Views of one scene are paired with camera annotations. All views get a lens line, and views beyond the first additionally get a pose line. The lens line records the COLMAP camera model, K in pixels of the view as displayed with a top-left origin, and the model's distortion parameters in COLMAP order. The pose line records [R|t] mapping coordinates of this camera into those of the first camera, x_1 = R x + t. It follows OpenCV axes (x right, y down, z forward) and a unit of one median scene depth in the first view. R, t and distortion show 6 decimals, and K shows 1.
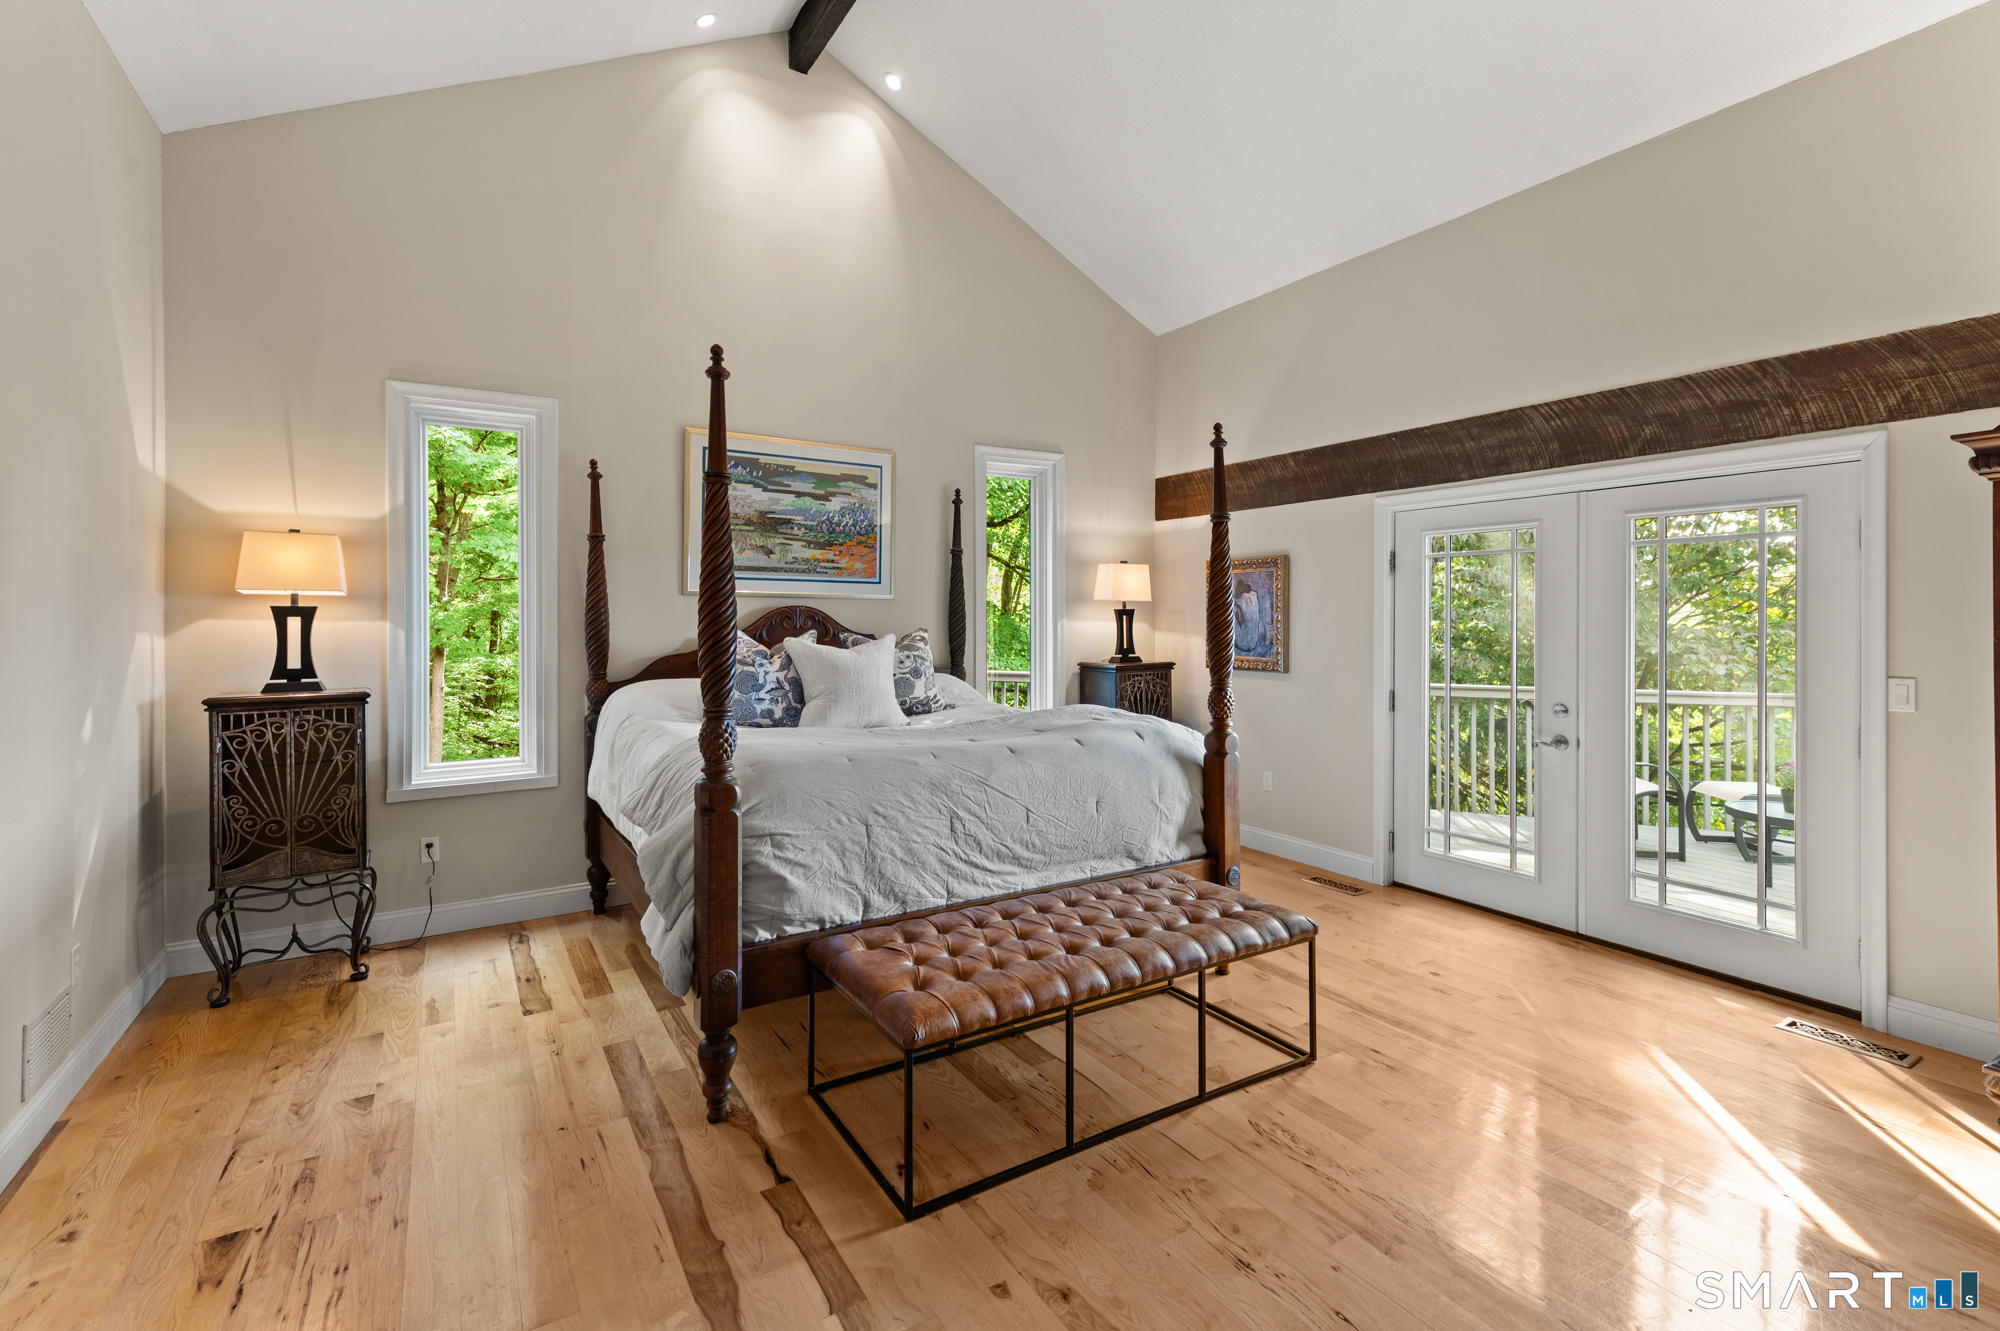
lens RADIAL K [[908.1, 0, 1003.3], [0, 908.1, 622.4], [0, 0, 1]] dist [0.020778, -0.000089]
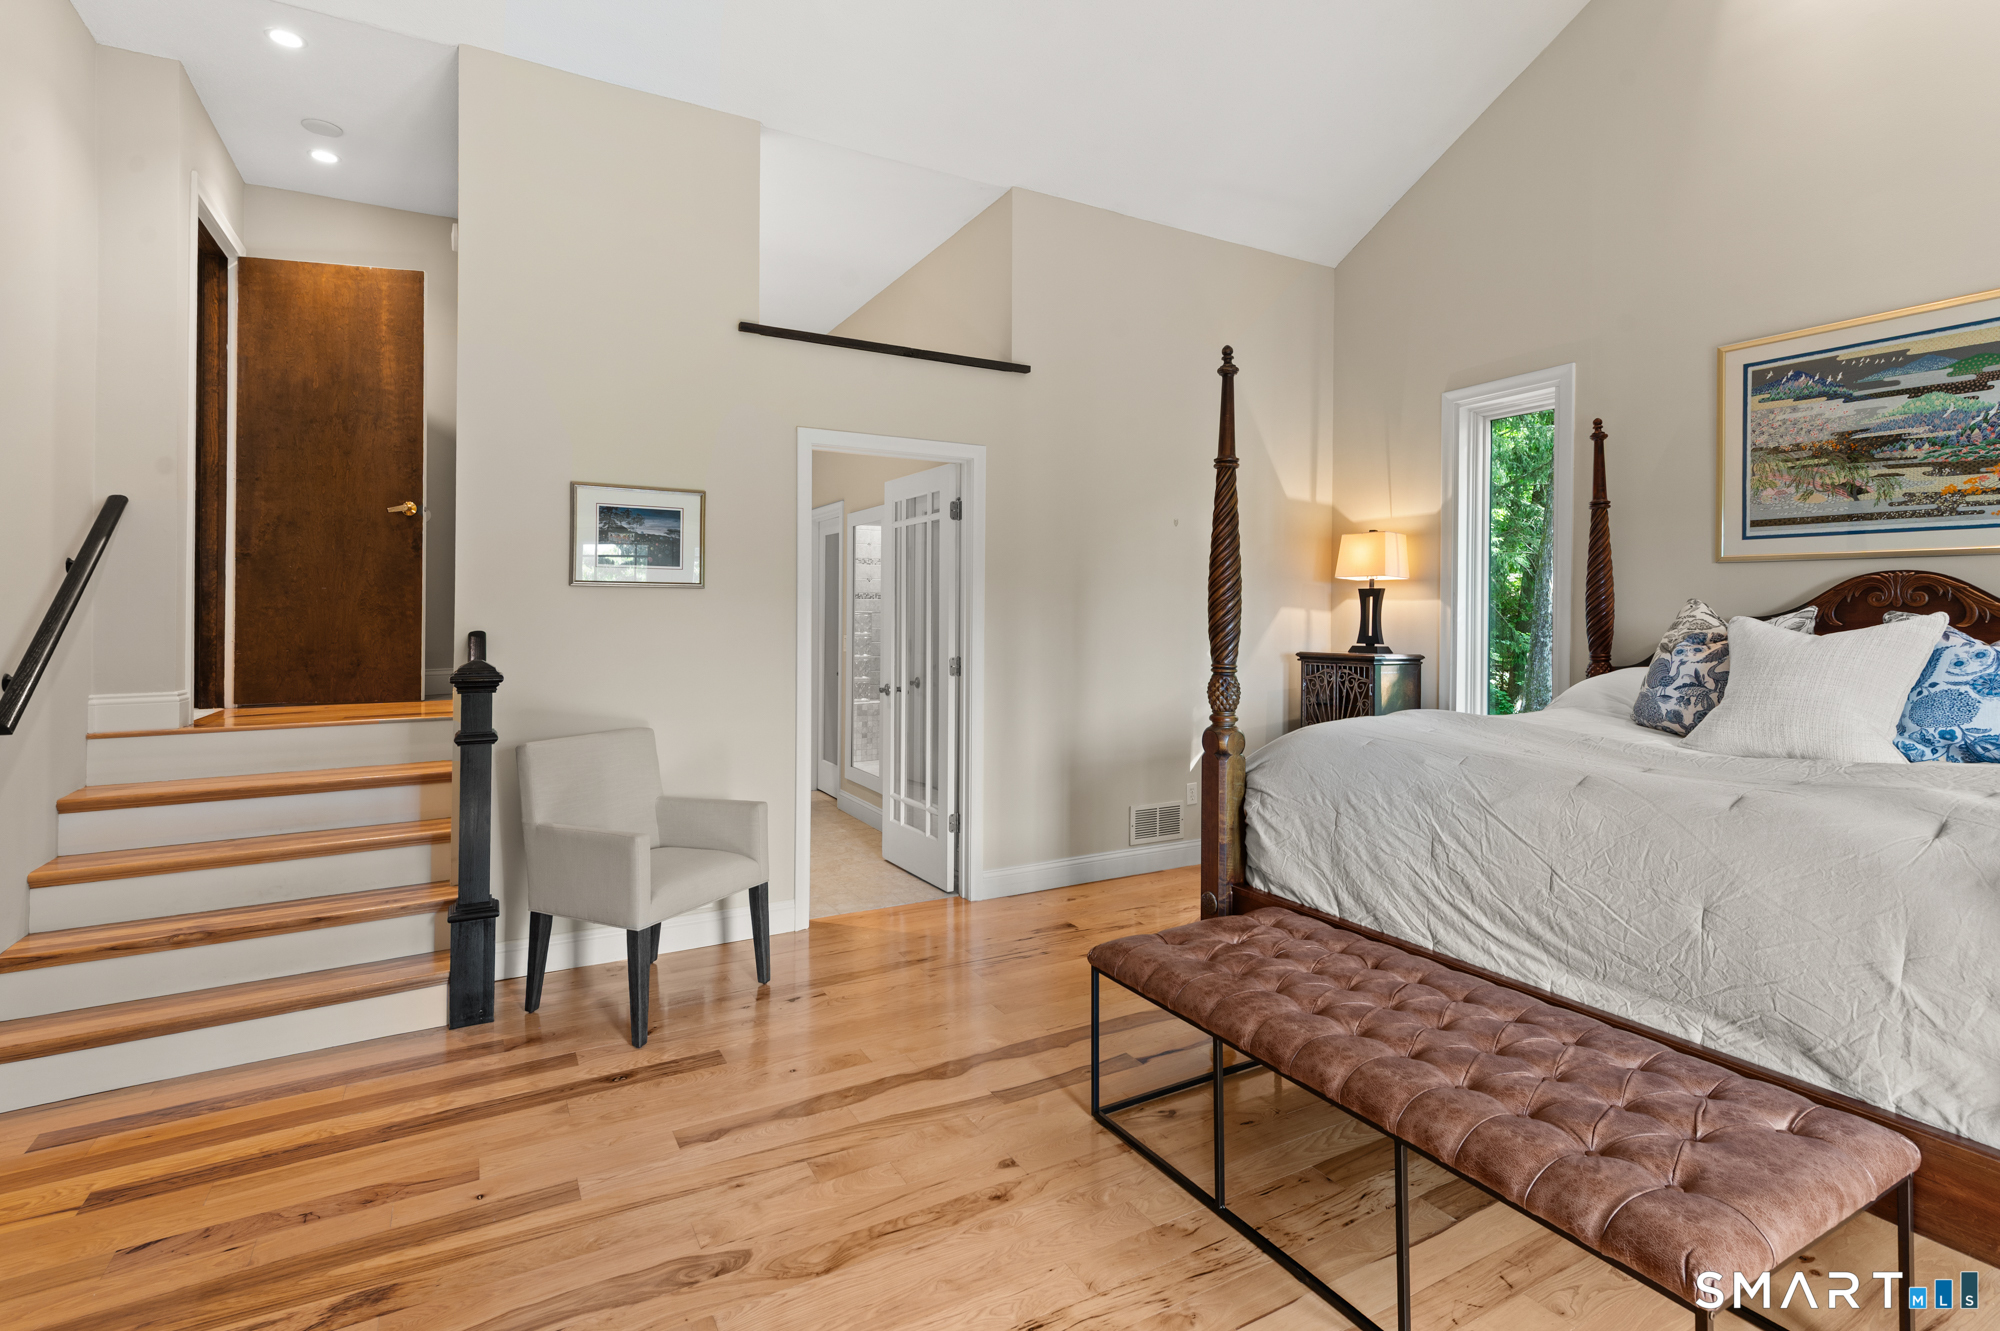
lens RADIAL K [[940.2, 0, 1001.4], [0, 940.2, 613.6], [0, 0, 1]] dist [0.007577, -0.000221]
pose [[-0.040227, 0.000829, -0.999190, 0.648539], [-0.007720, 0.999970, 0.001140, 0.022561], [0.999161, 0.007759, -0.040219, 0.572625]]
